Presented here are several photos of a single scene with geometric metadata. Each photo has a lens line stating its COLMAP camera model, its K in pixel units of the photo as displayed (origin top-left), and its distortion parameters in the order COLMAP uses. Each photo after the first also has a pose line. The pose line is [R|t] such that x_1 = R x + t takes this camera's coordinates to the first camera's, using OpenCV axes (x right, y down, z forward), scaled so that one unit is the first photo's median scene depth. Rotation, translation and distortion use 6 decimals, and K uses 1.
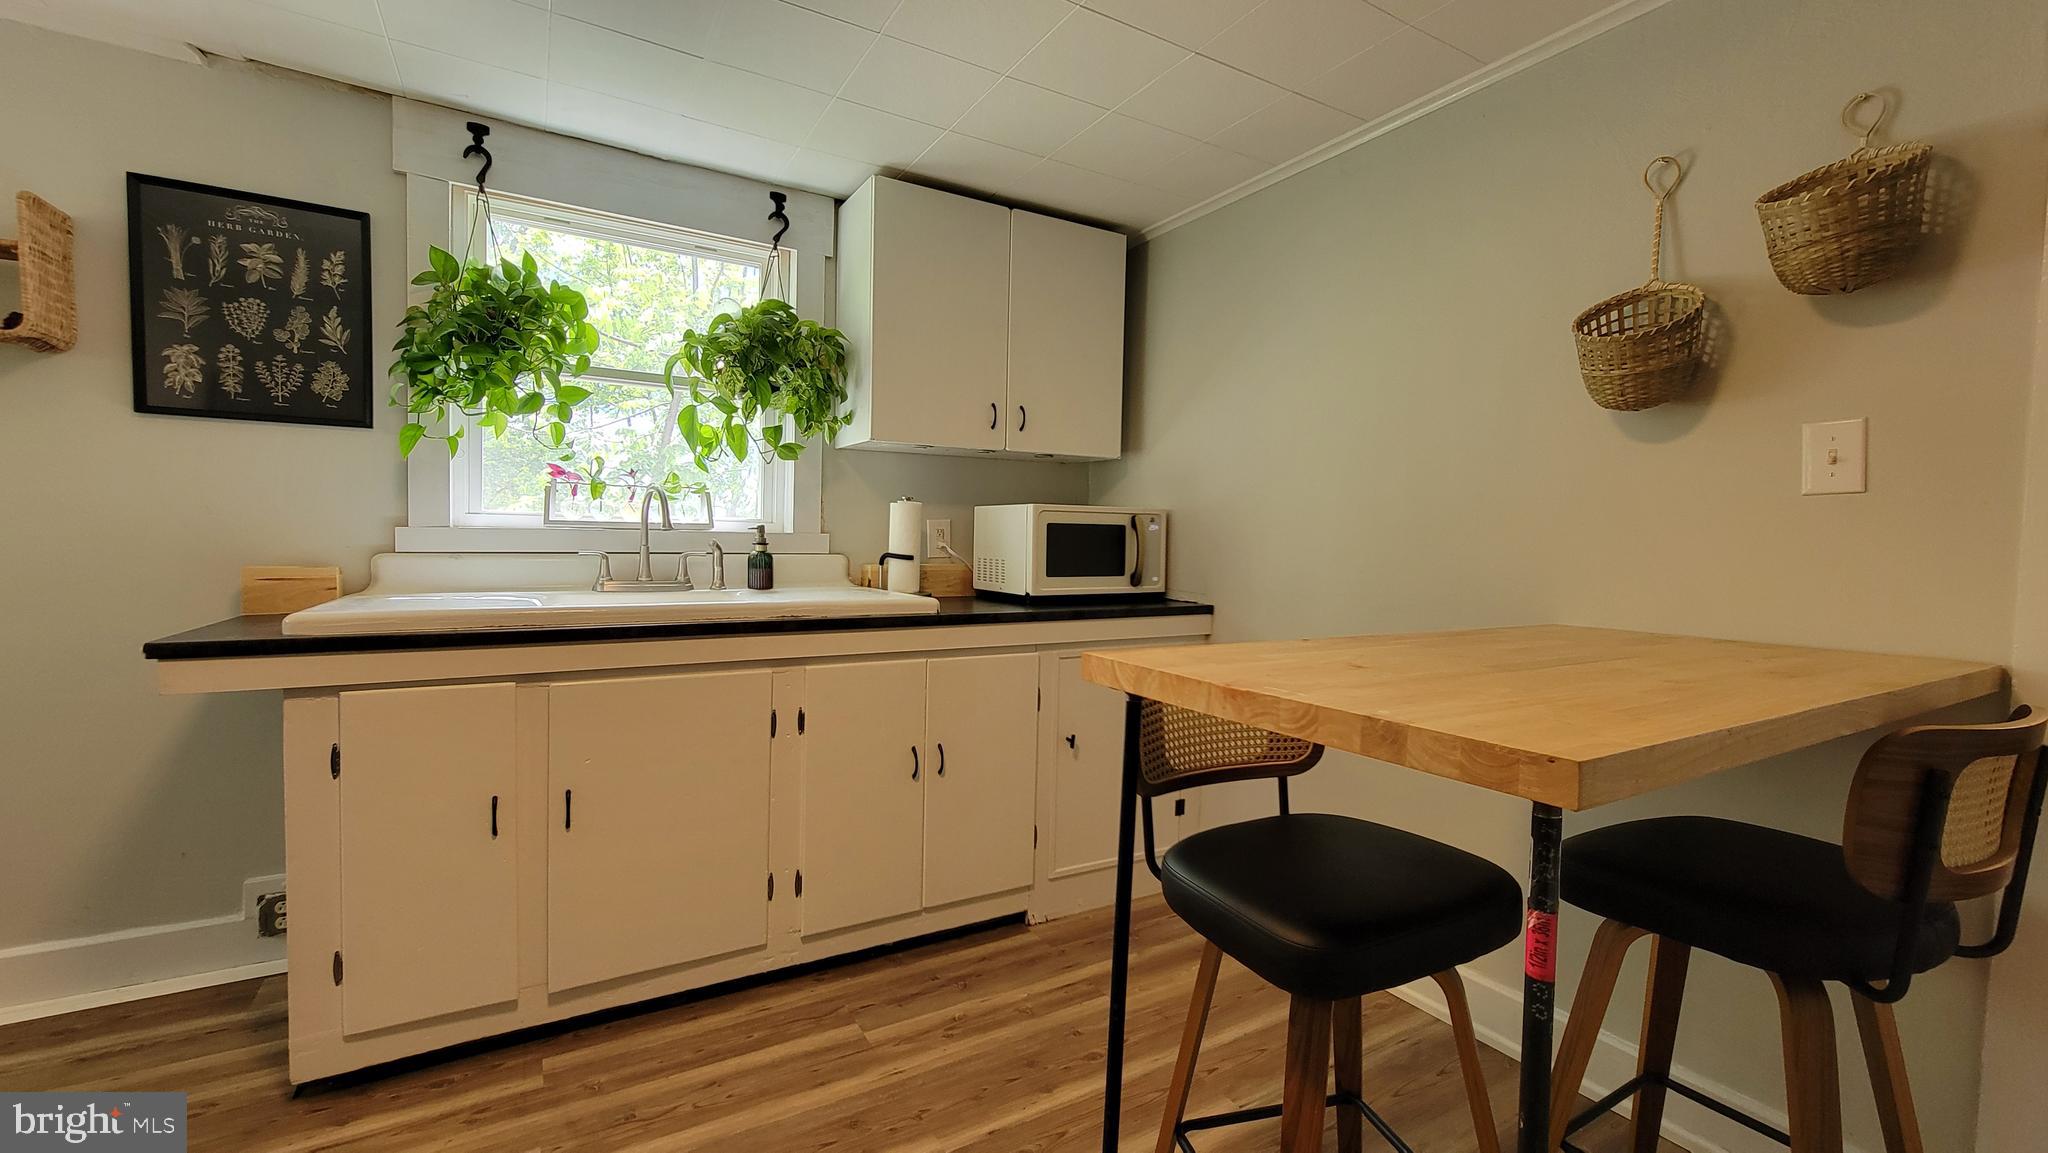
lens RADIAL K [[835.5, 0, 1016.8], [0, 835.5, 567.5], [0, 0, 1]] dist [-0.001003, -0.000658]
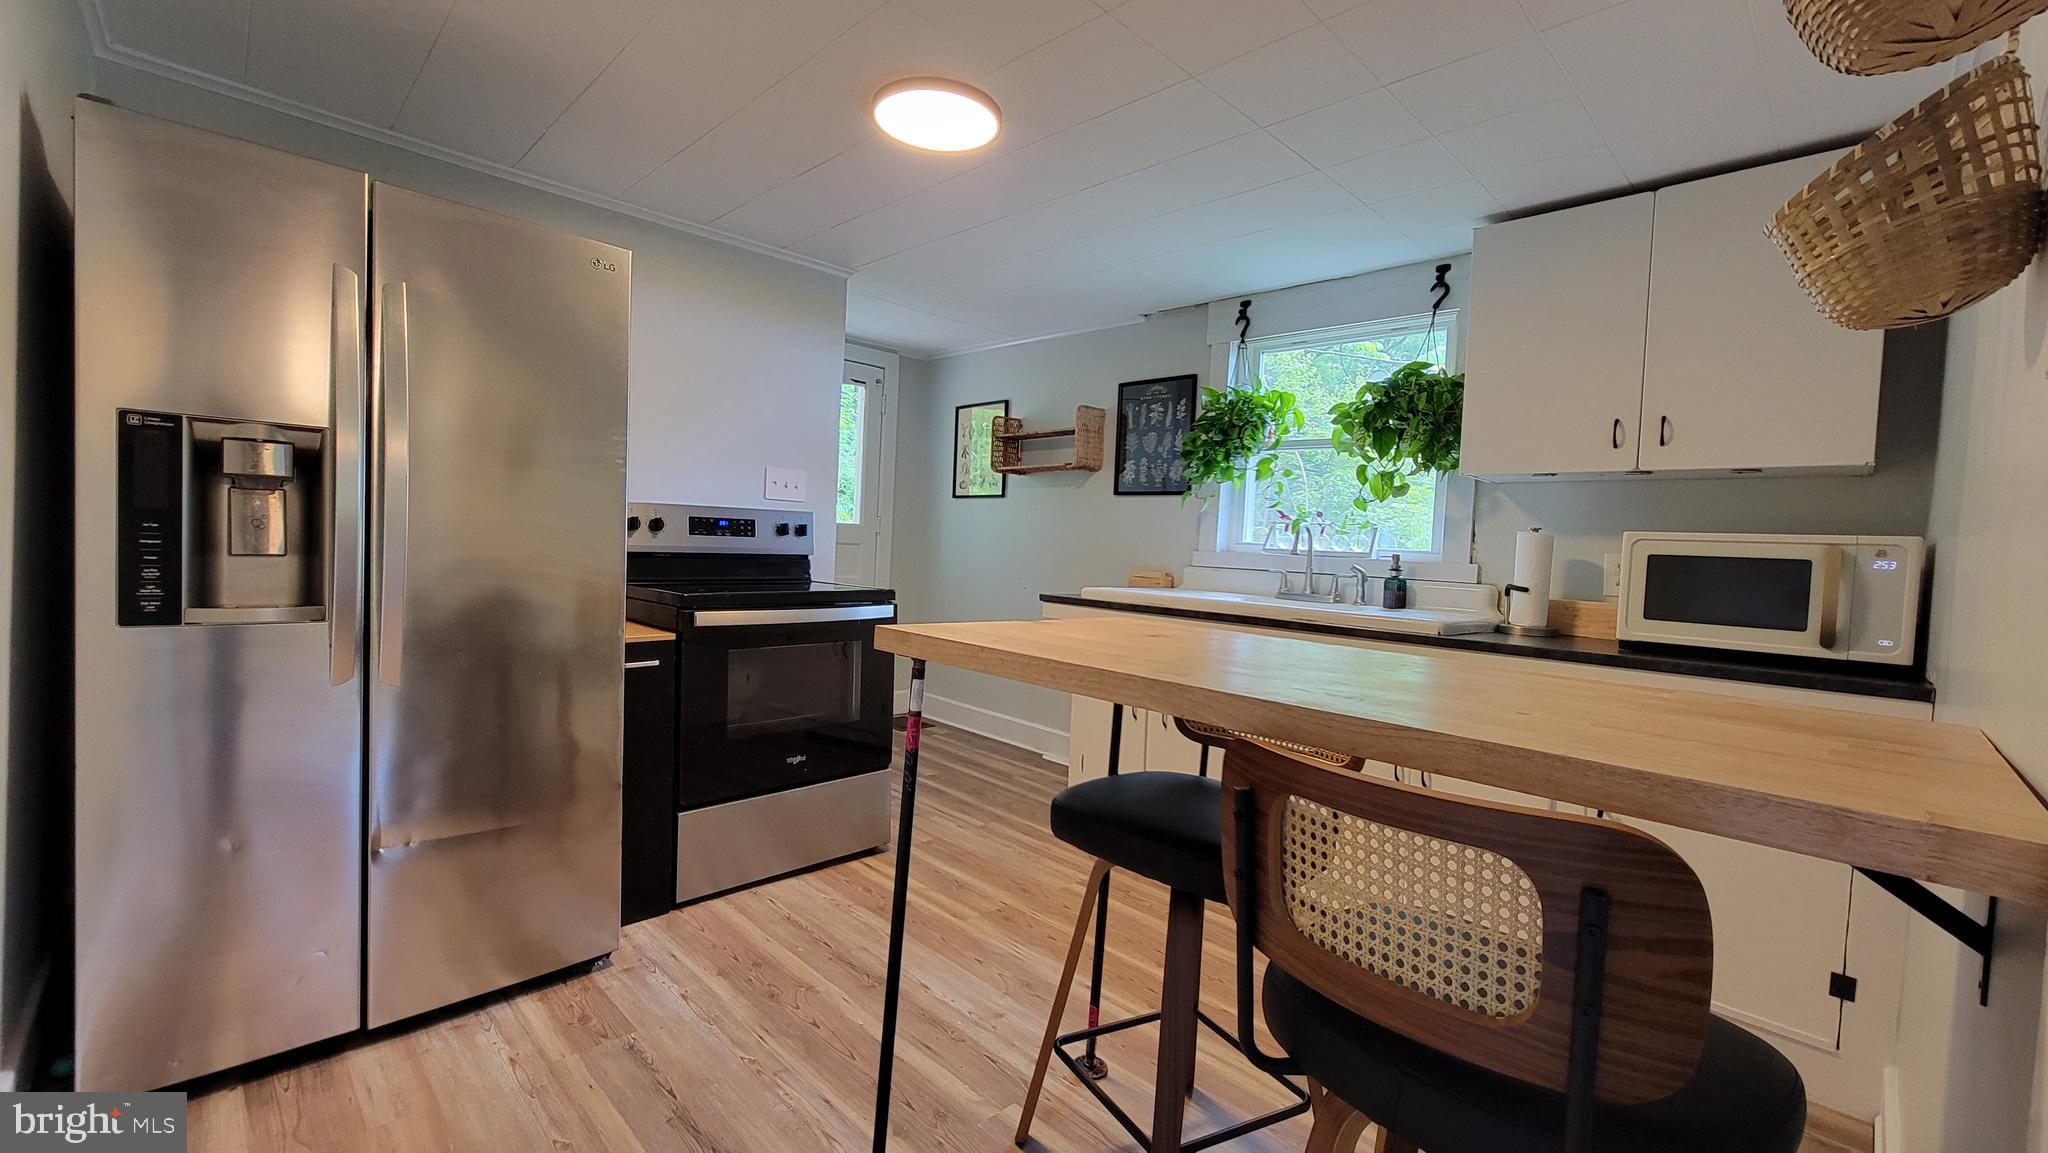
lens RADIAL K [[835.5, 0, 1010.2], [0, 835.5, 577.8], [0, 0, 1]] dist [-0.001003, -0.000658]
pose [[0.242922, 0.032234, -0.969510, 0.764013], [-0.081155, 0.996619, 0.012801, 0.012128], [0.966645, 0.075571, 0.244717, 0.201874]]
